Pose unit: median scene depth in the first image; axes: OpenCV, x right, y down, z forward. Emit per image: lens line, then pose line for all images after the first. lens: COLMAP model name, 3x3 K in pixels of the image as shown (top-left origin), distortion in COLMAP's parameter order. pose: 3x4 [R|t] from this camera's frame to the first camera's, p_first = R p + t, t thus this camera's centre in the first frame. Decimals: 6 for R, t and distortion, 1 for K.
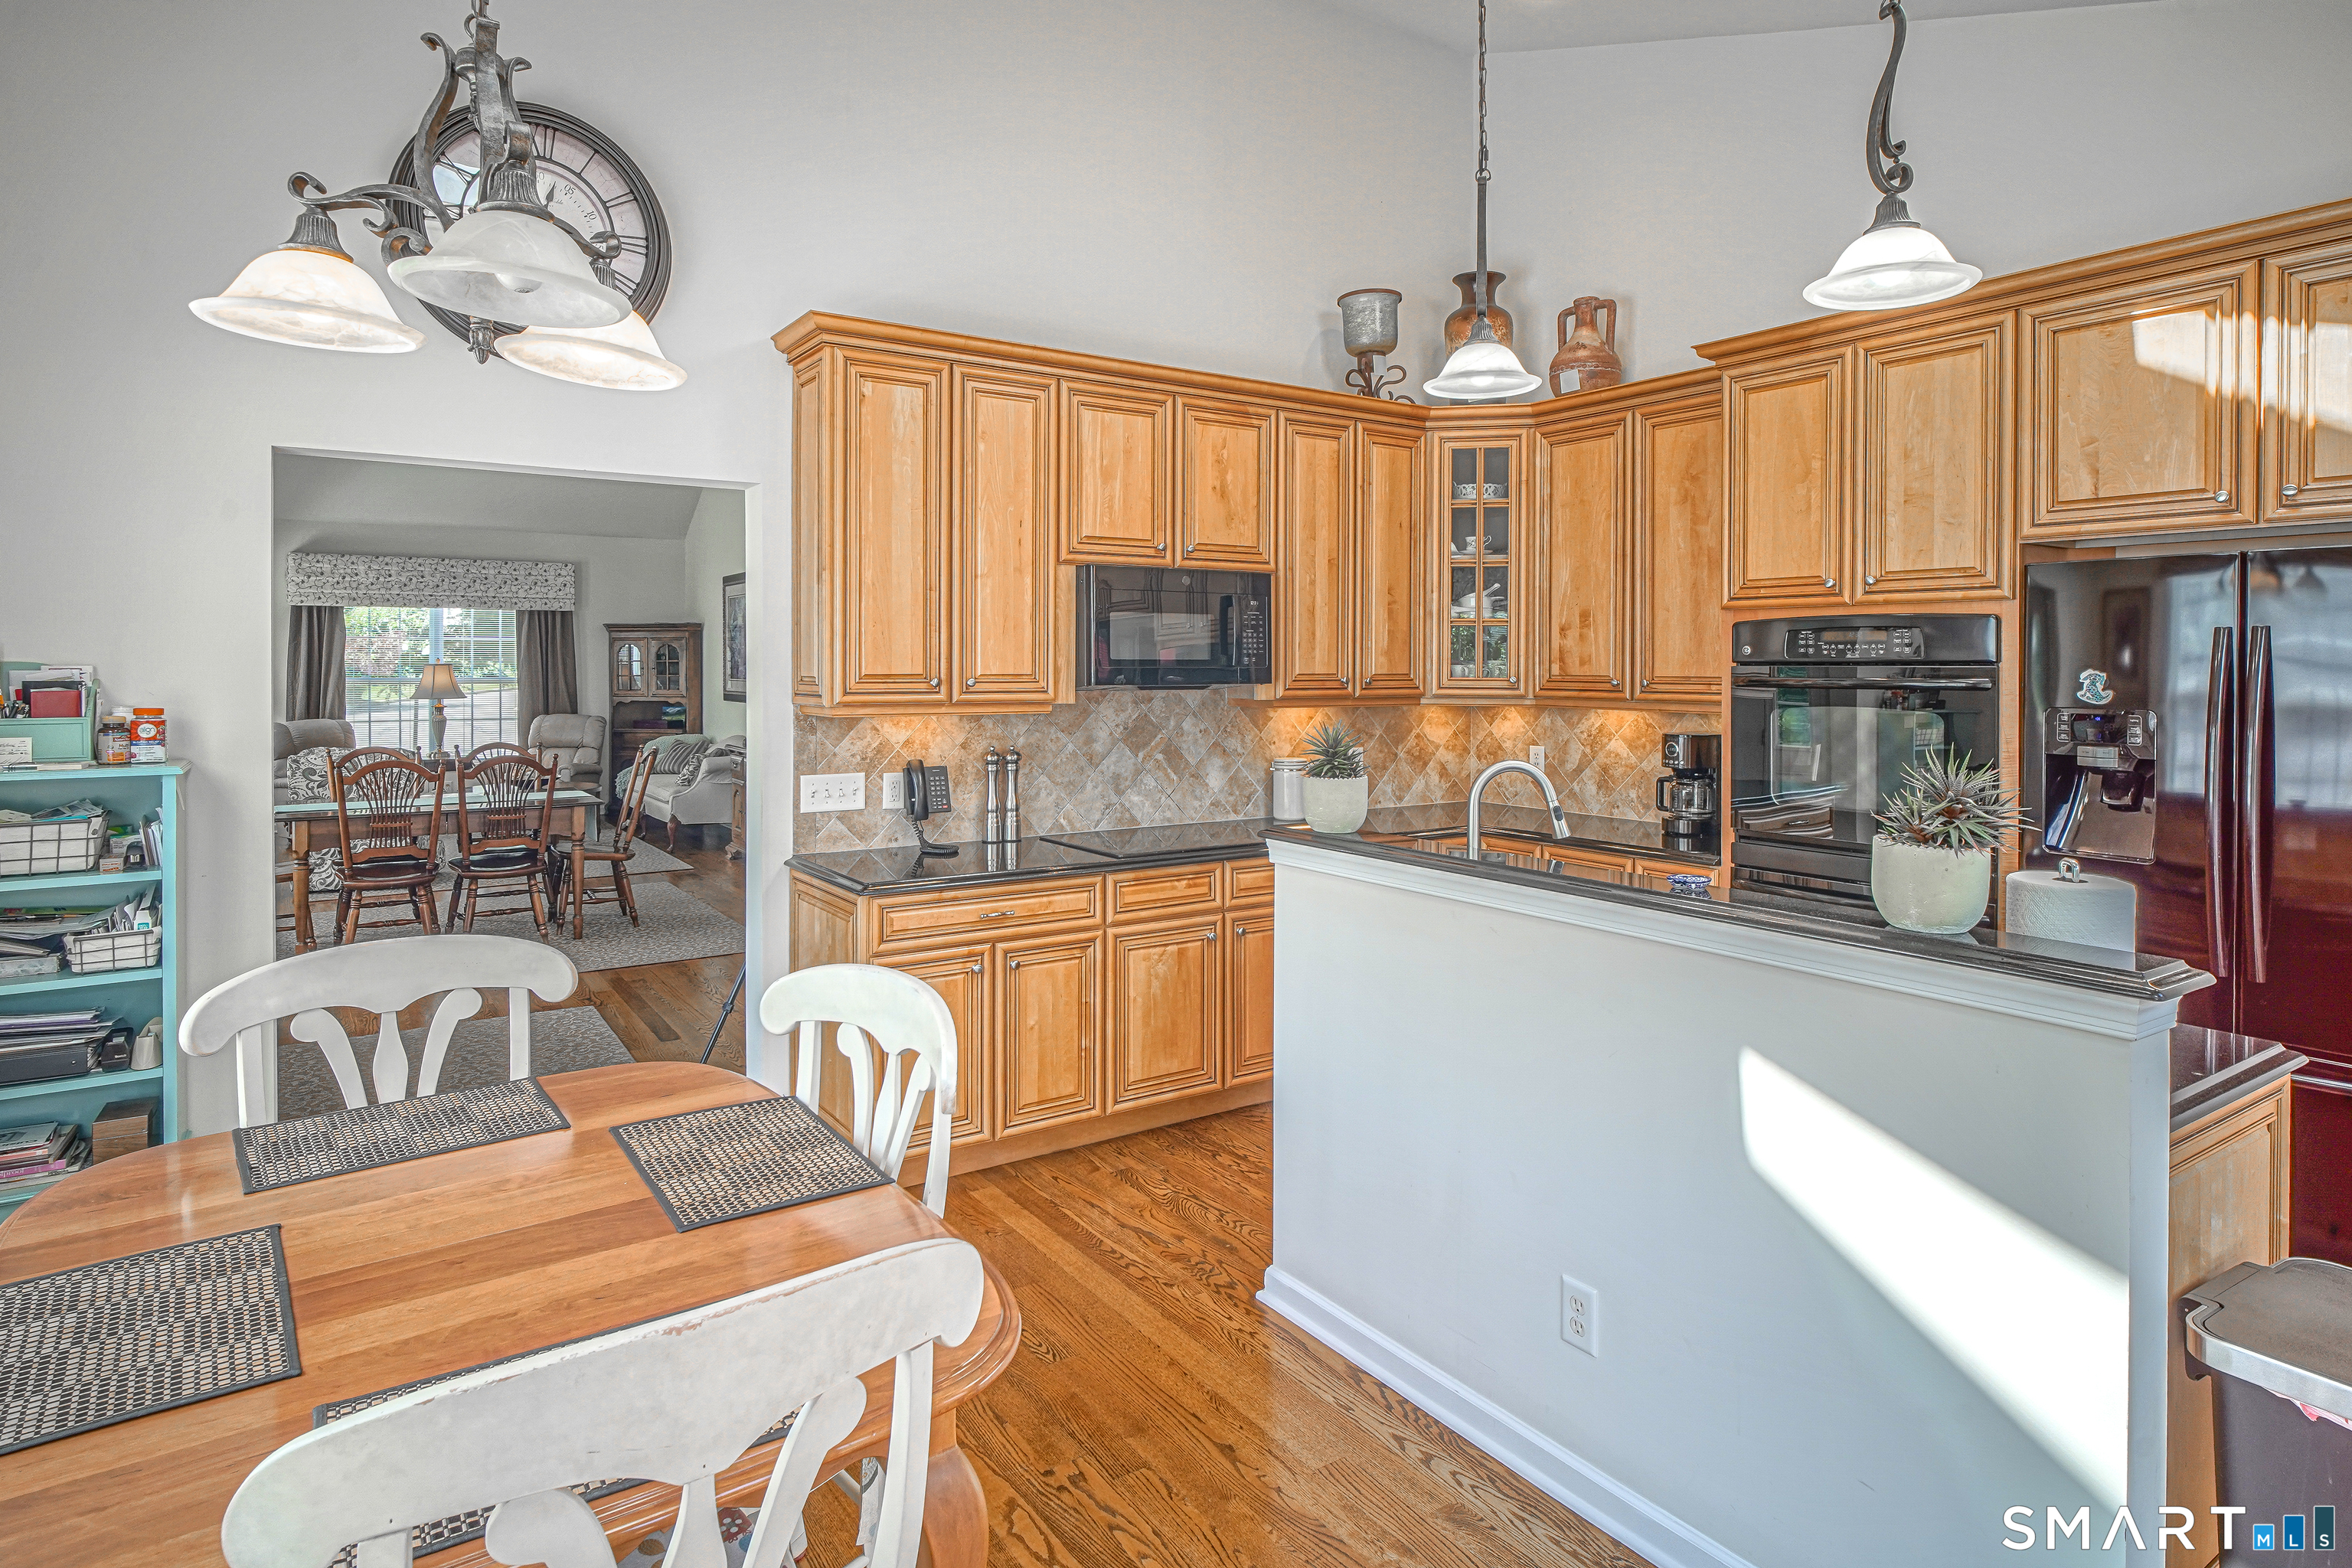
lens RADIAL K [[1259.8, 0, 1103.5], [0, 1259.8, 688.7], [0, 0, 1]] dist [-0.005451, 0.001724]
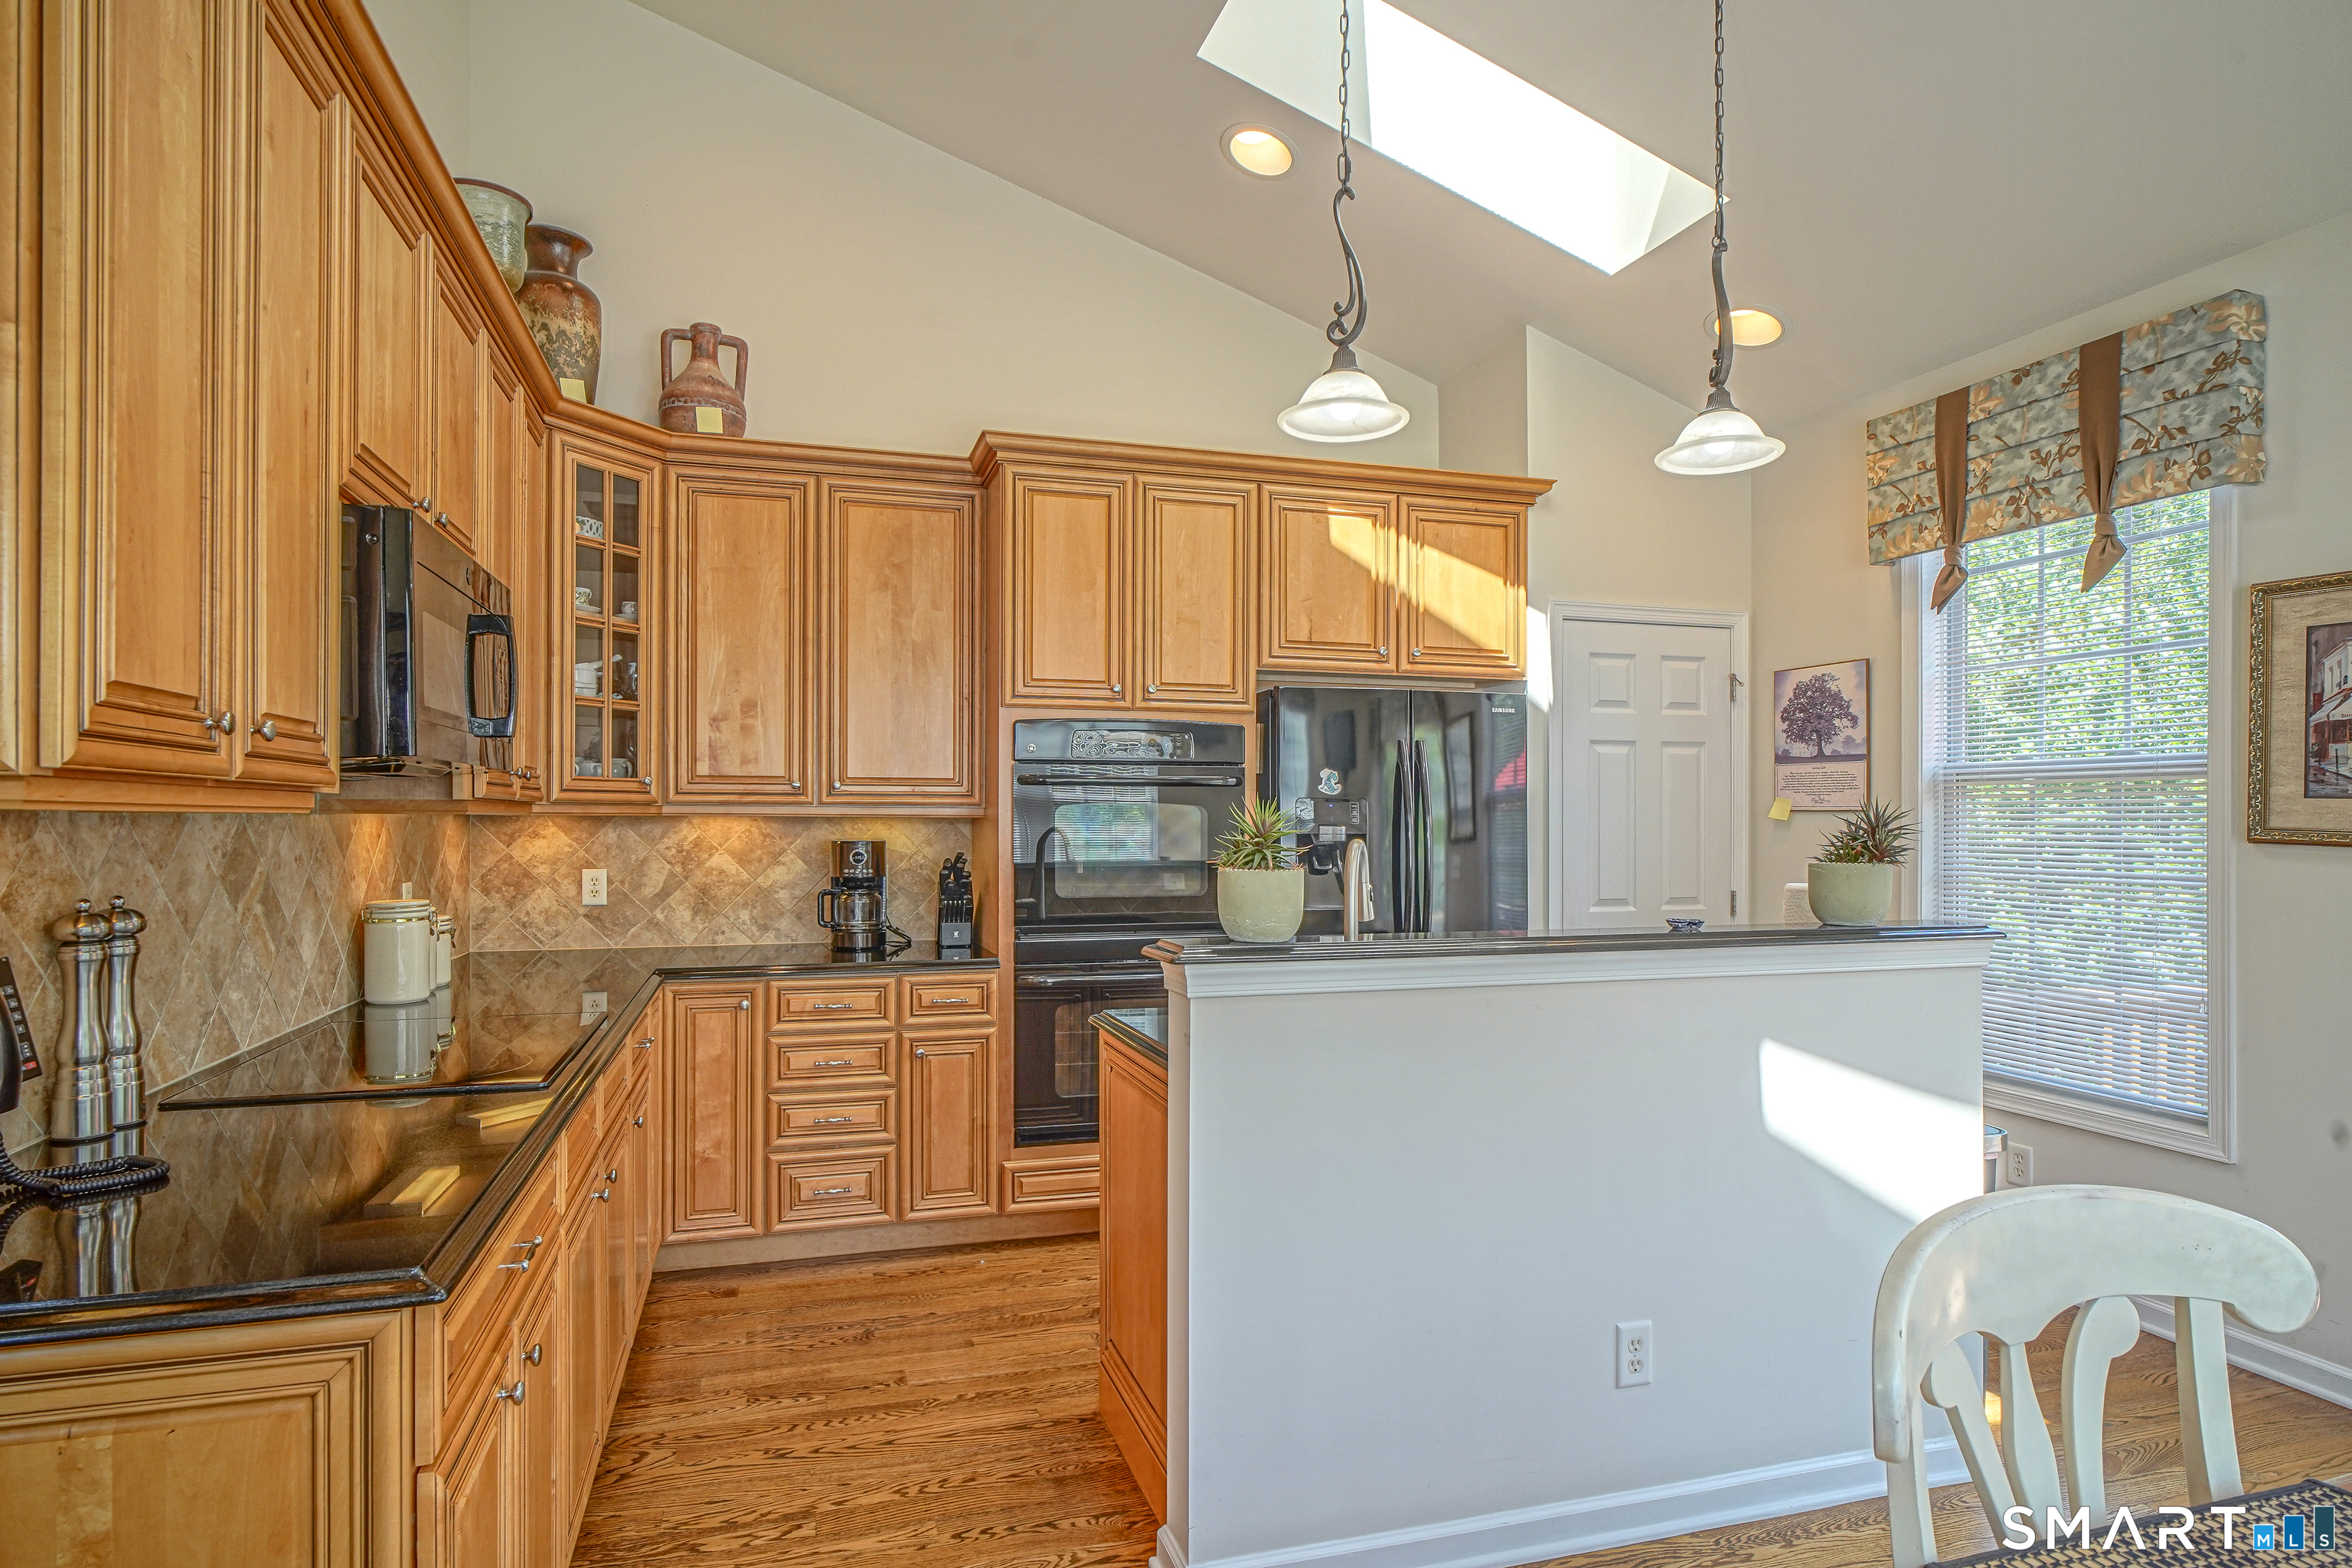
lens RADIAL K [[1259.8, 0, 1119.9], [0, 1259.8, 818.9], [0, 0, 1]] dist [-0.005451, 0.001724]
pose [[0.286807, -0.002504, 0.957985, -0.374781], [0.015403, 0.999879, -0.001998, 0.025180], [-0.957864, 0.015329, 0.286811, 0.556680]]
